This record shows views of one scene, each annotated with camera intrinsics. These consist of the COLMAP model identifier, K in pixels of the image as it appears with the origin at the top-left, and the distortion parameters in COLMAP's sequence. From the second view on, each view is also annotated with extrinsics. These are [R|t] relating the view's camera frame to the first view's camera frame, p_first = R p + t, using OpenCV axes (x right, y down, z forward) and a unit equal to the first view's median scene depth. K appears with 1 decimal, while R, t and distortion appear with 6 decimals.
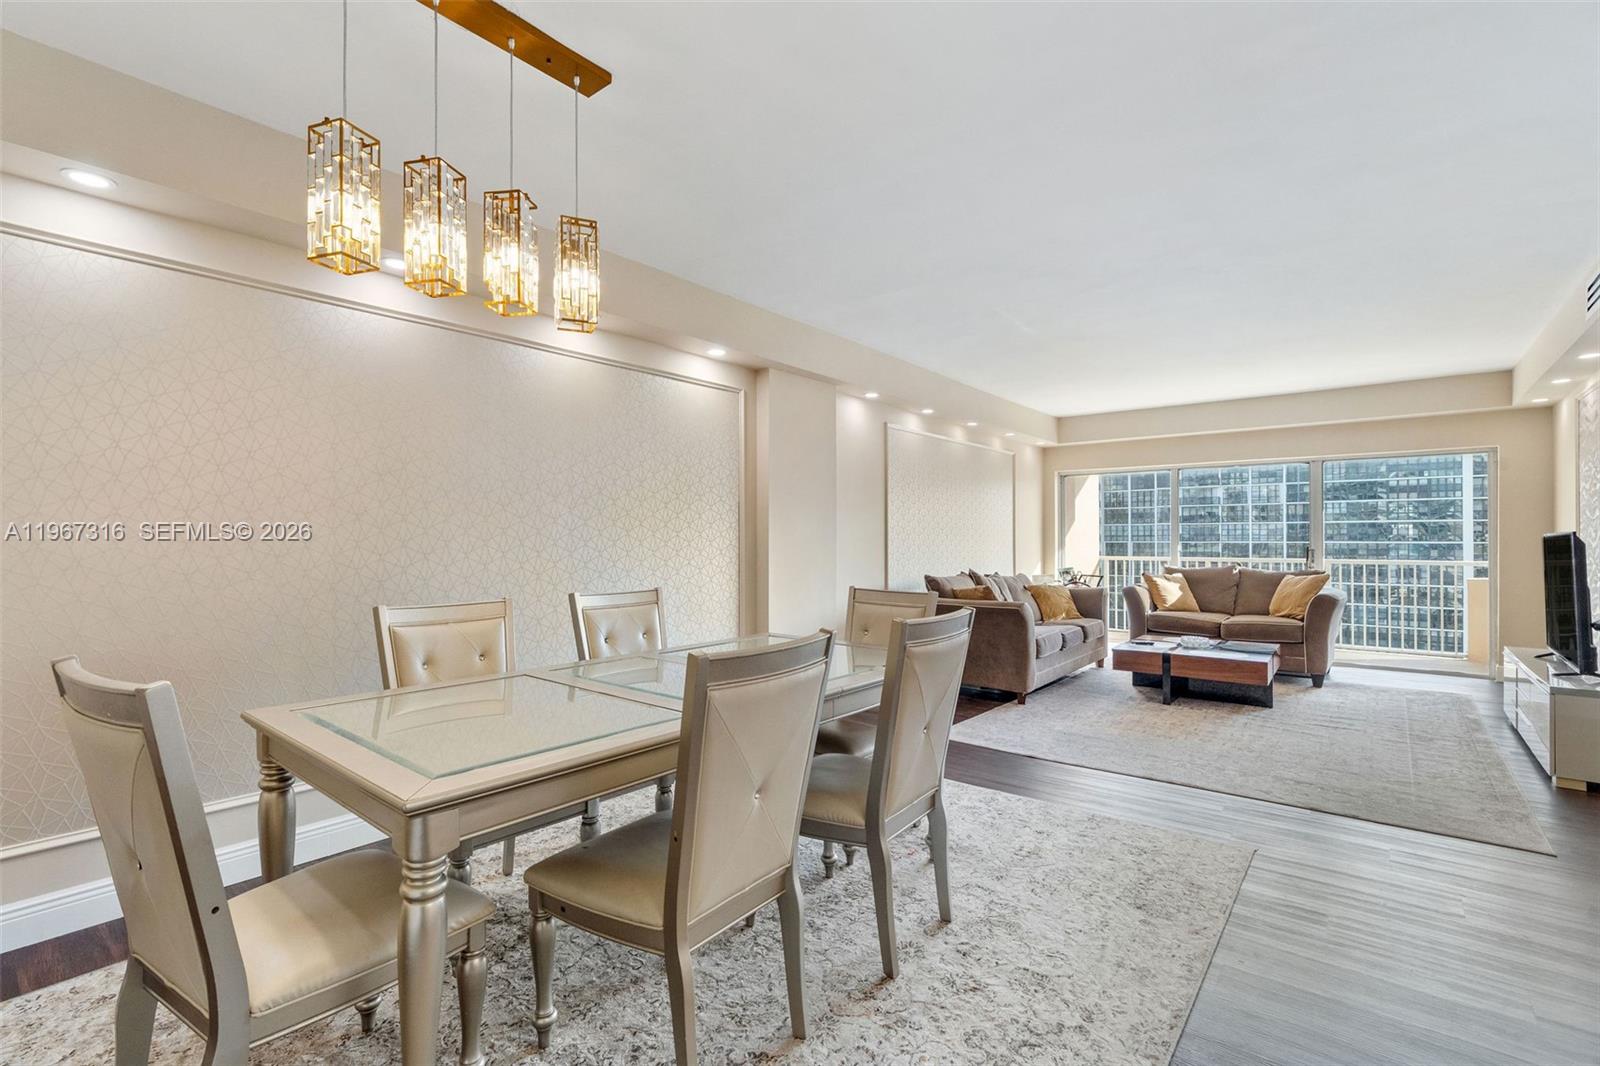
lens RADIAL K [[721.5, 0, 798.2], [0, 721.5, 537.5], [0, 0, 1]] dist [-0.001254, 0.000188]
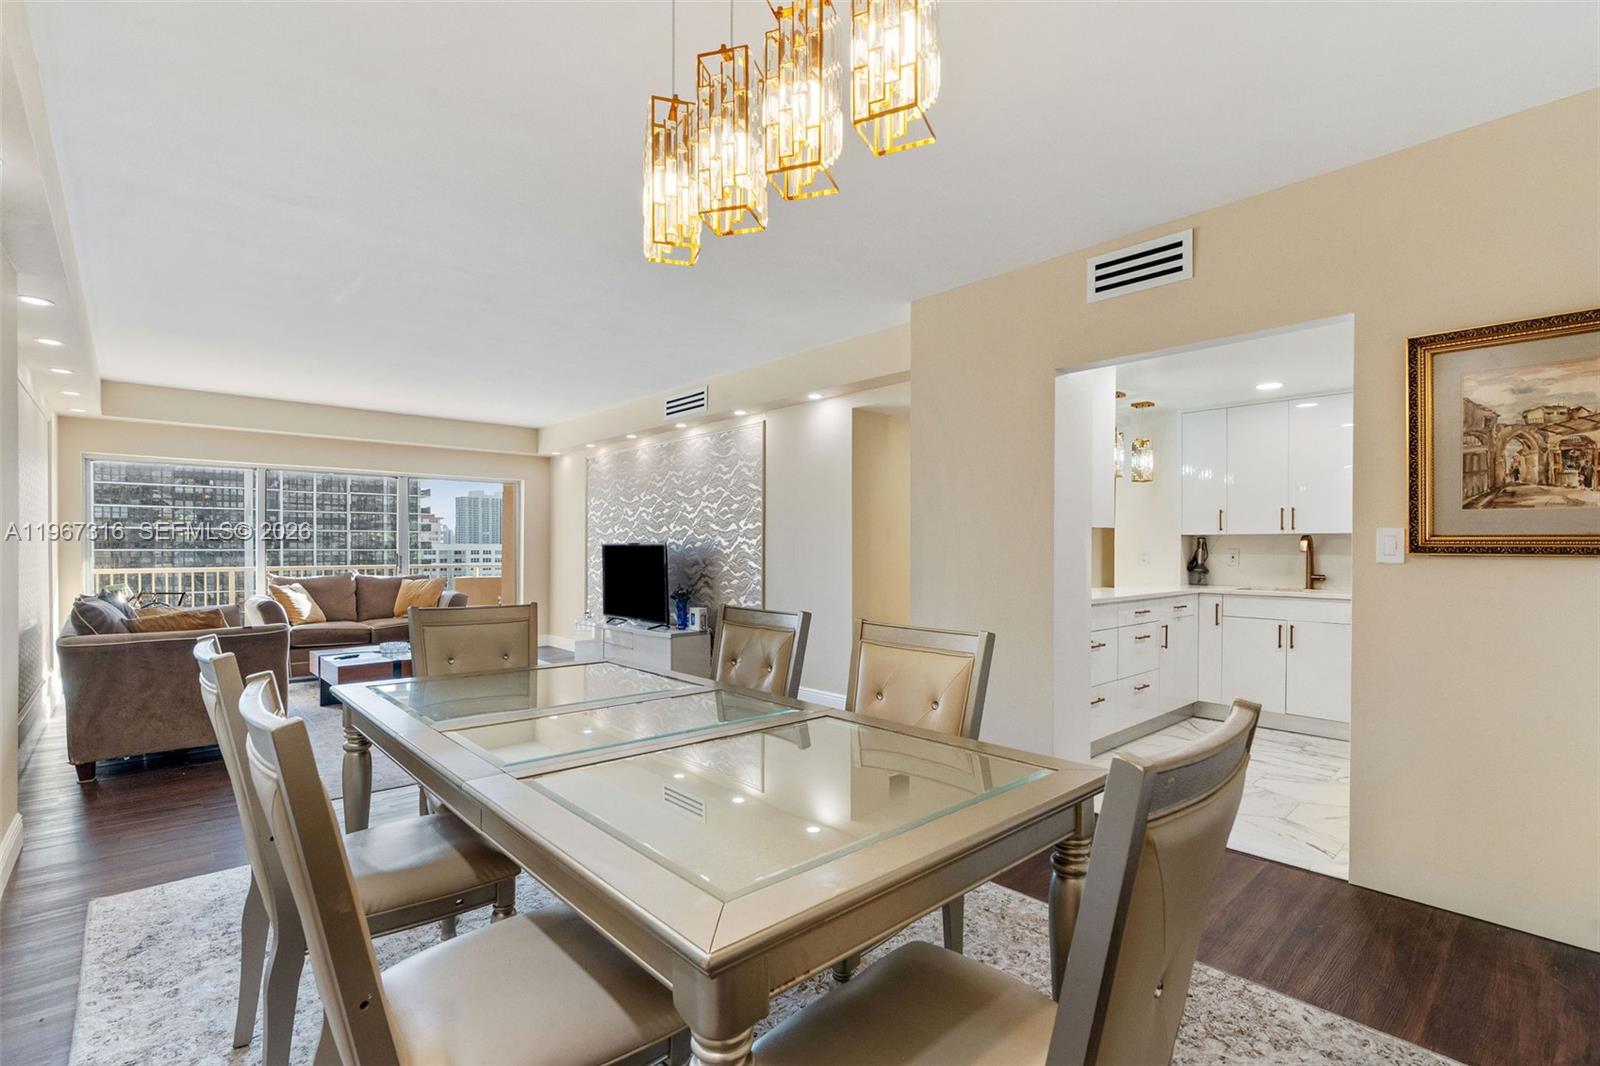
lens RADIAL K [[725.2, 0, 794.3], [0, 725.2, 550.5], [0, 0, 1]] dist [-0.001559, 0.000335]
pose [[0.148252, -0.003444, 0.988944, -0.308812], [-0.003975, 0.999984, 0.004078, 0.000736], [-0.988942, -0.004535, 0.148236, 0.233928]]
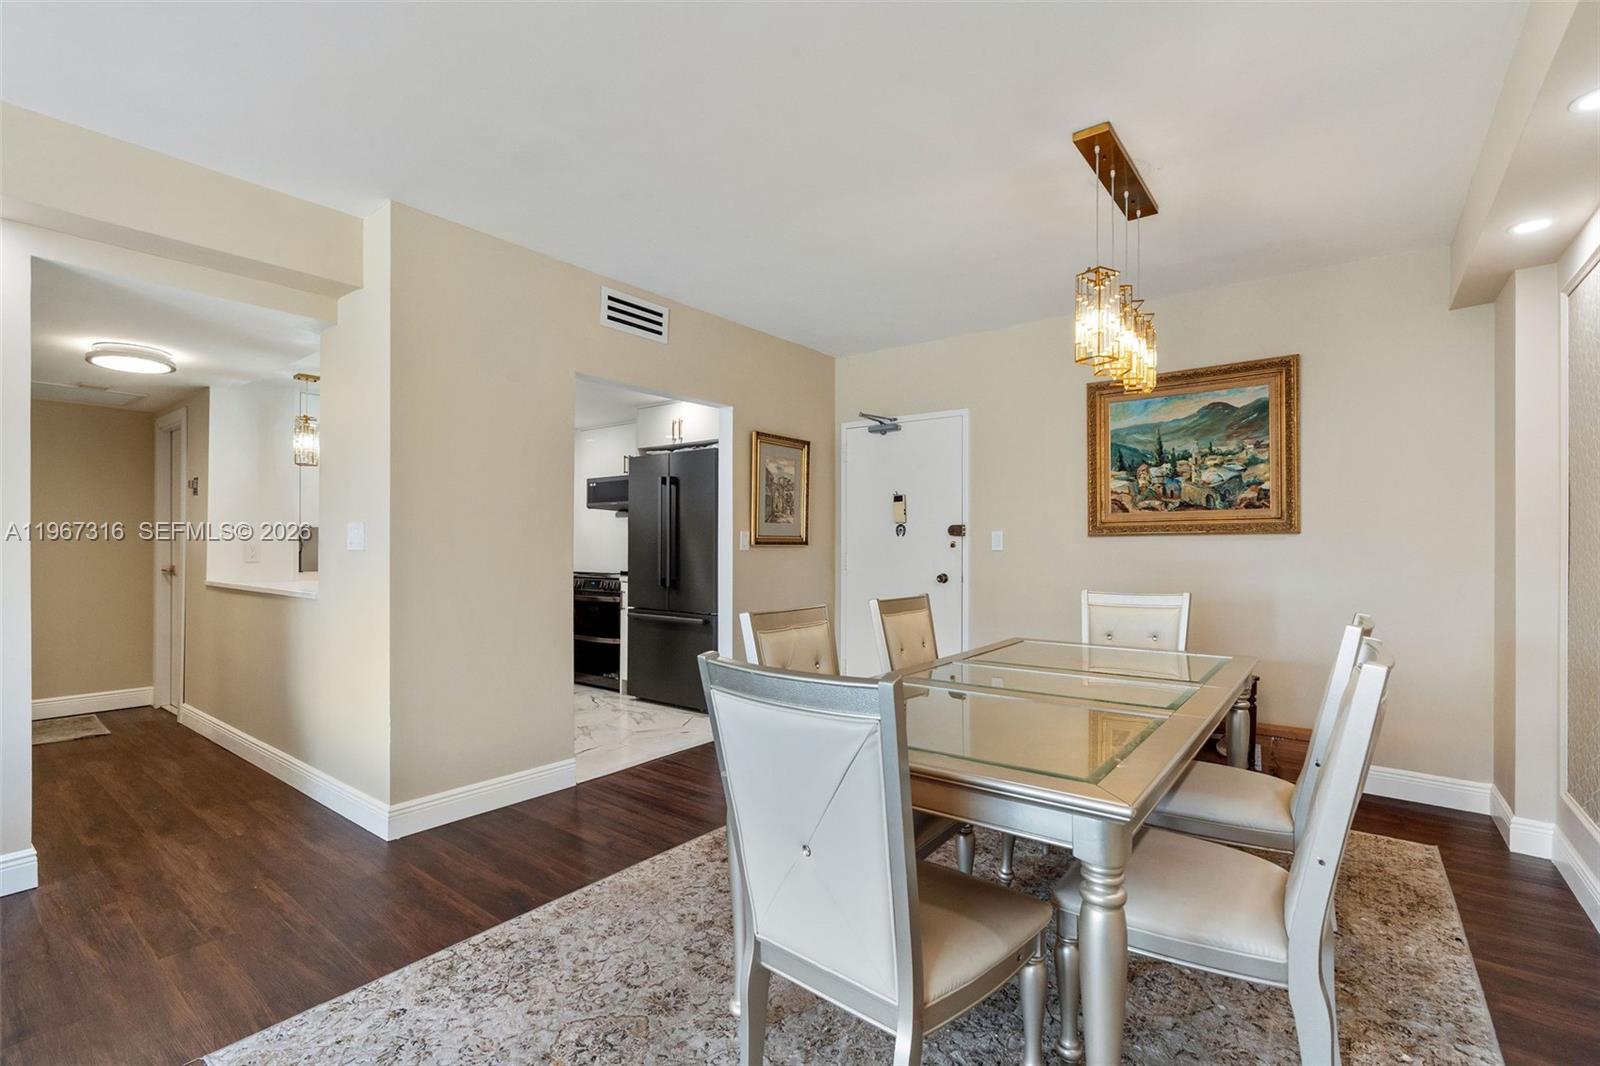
lens RADIAL K [[721.5, 0, 798.2], [0, 721.5, 537.5], [0, 0, 1]] dist [-0.001254, 0.000188]
pose [[-0.999731, -0.001641, -0.023147, 0.065382], [-0.001414, 0.999951, -0.009826, 0.002198], [0.023162, -0.009791, -0.999684, 0.658814]]
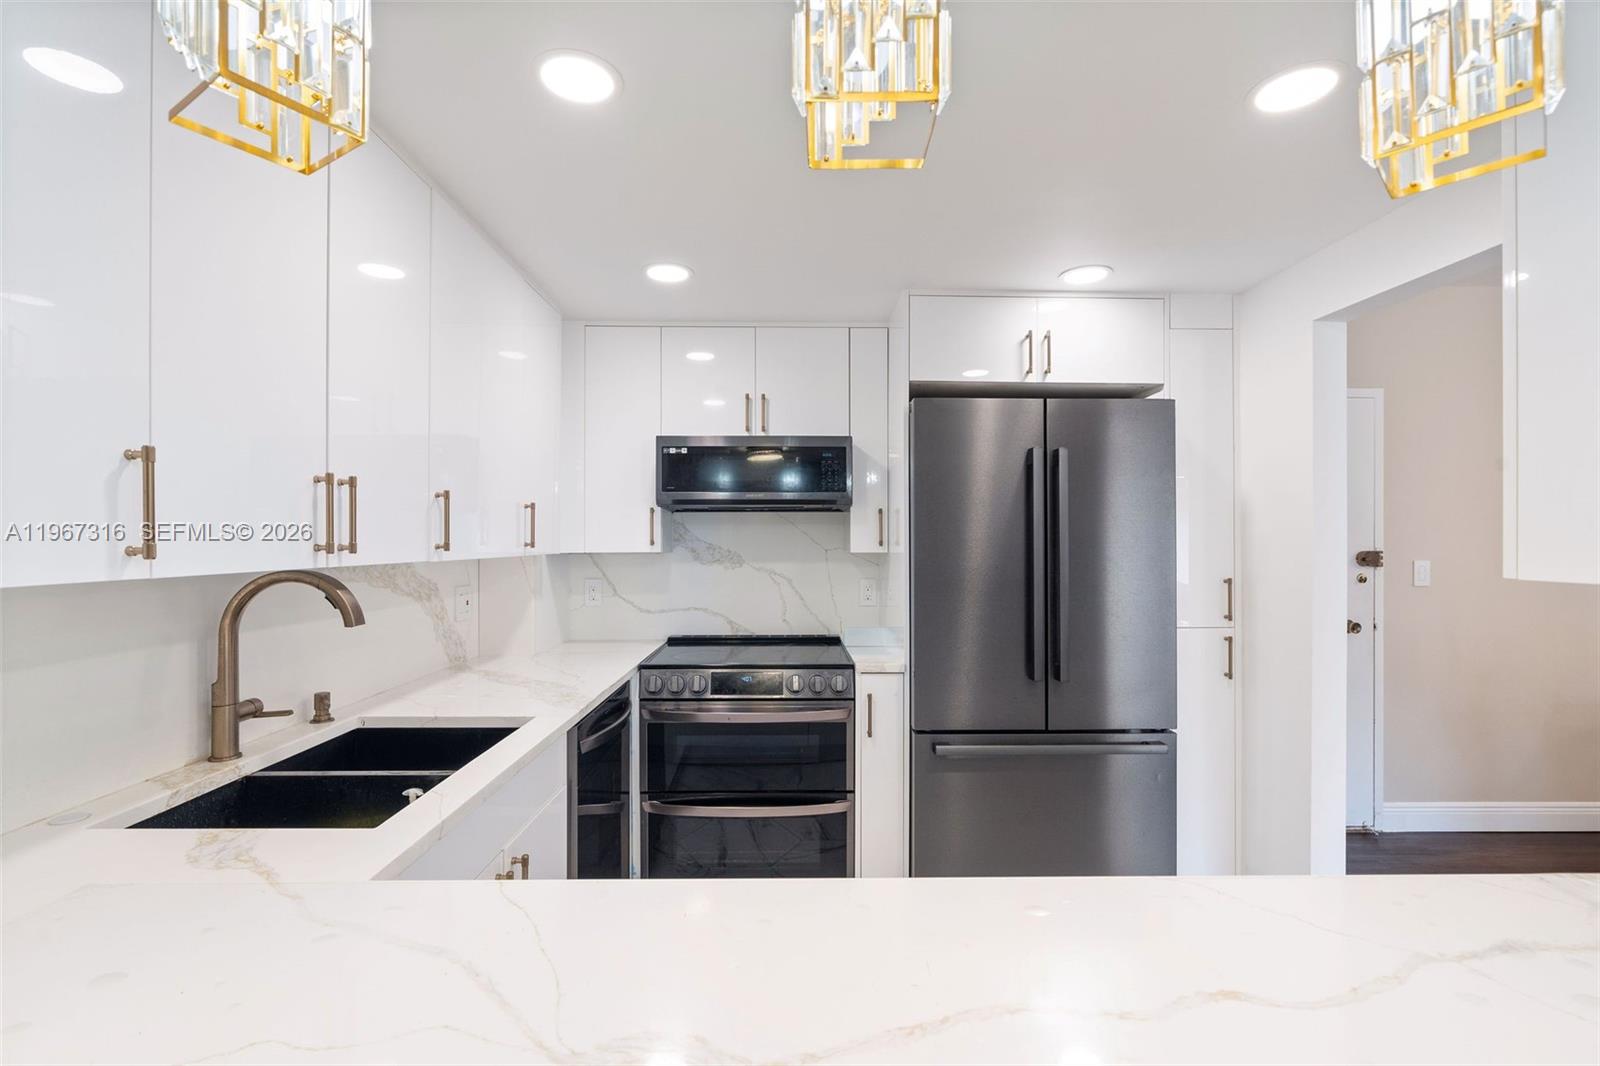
lens RADIAL K [[721.5, 0, 798.2], [0, 721.5, 537.5], [0, 0, 1]] dist [-0.001254, 0.000188]
pose [[-0.756818, -0.004718, -0.653609, 0.510991], [-0.000374, 0.999977, -0.006785, -0.022461], [0.653626, -0.004891, -0.756802, 0.088475]]
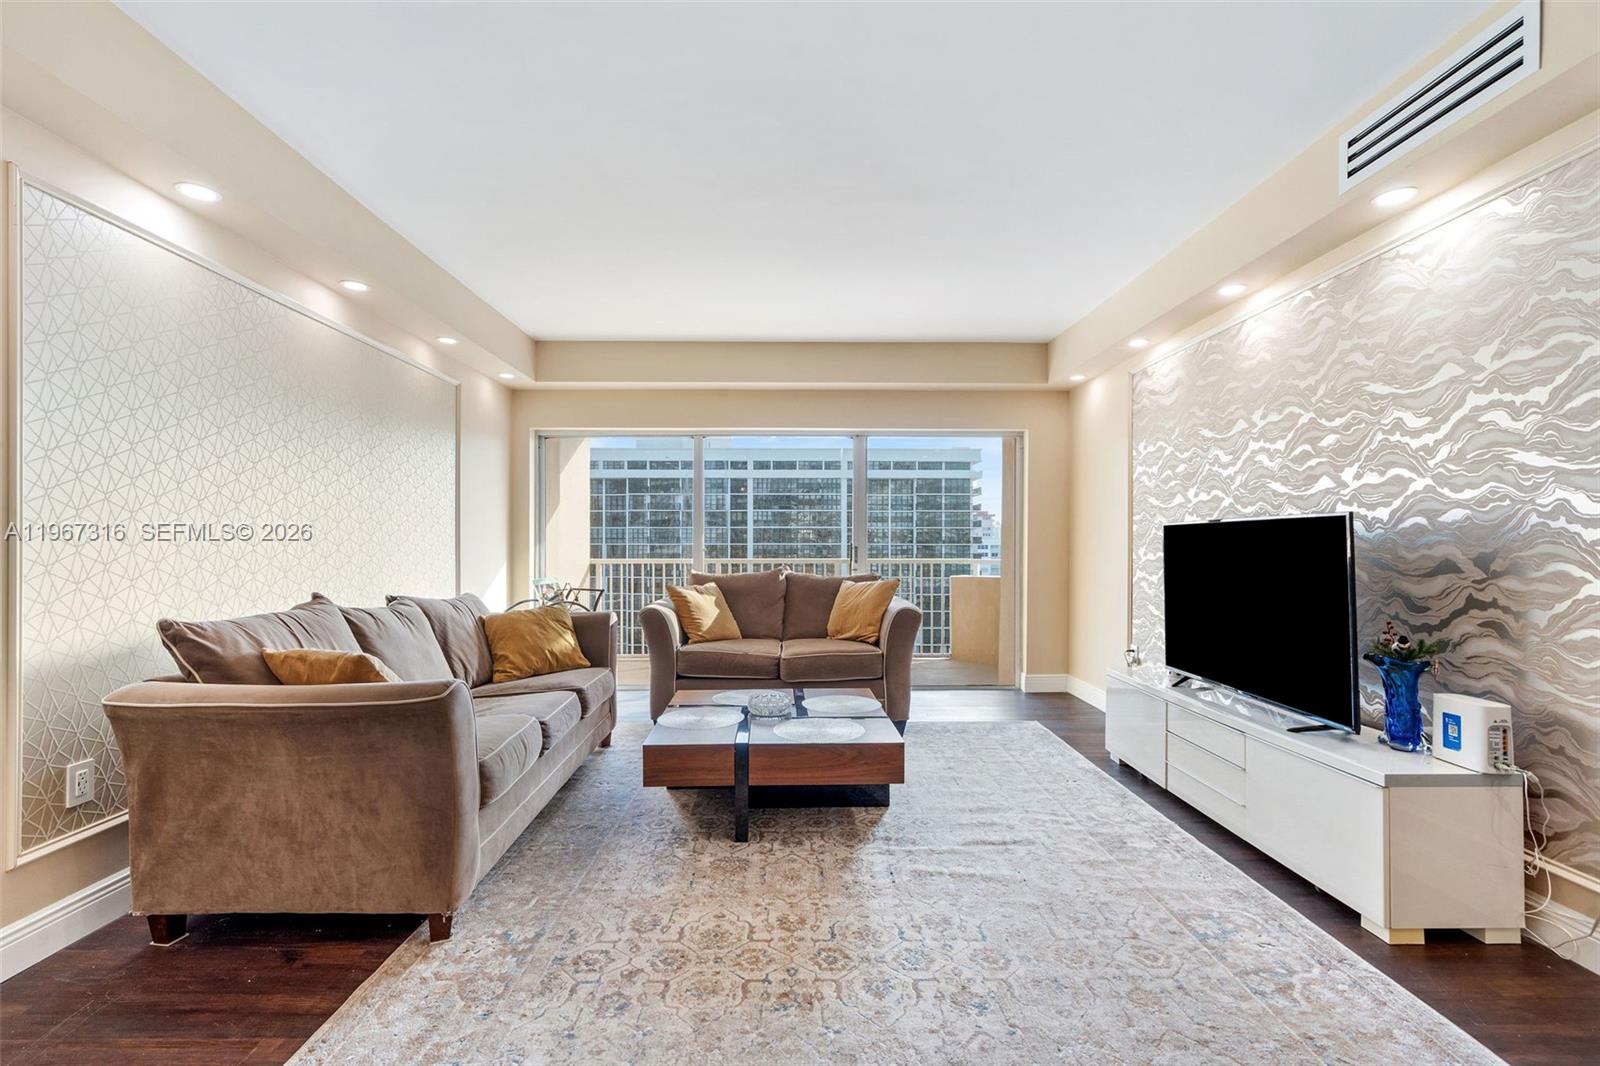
lens RADIAL K [[715.0, 0, 805.0], [0, 715.0, 541.3], [0, 0, 1]] dist [-0.000638, 0.000090]
pose [[0.759771, 0.002304, 0.650187, 0.159157], [-0.003585, 0.999993, 0.000646, 0.010099], [-0.650181, -0.002822, 0.759774, 0.441547]]
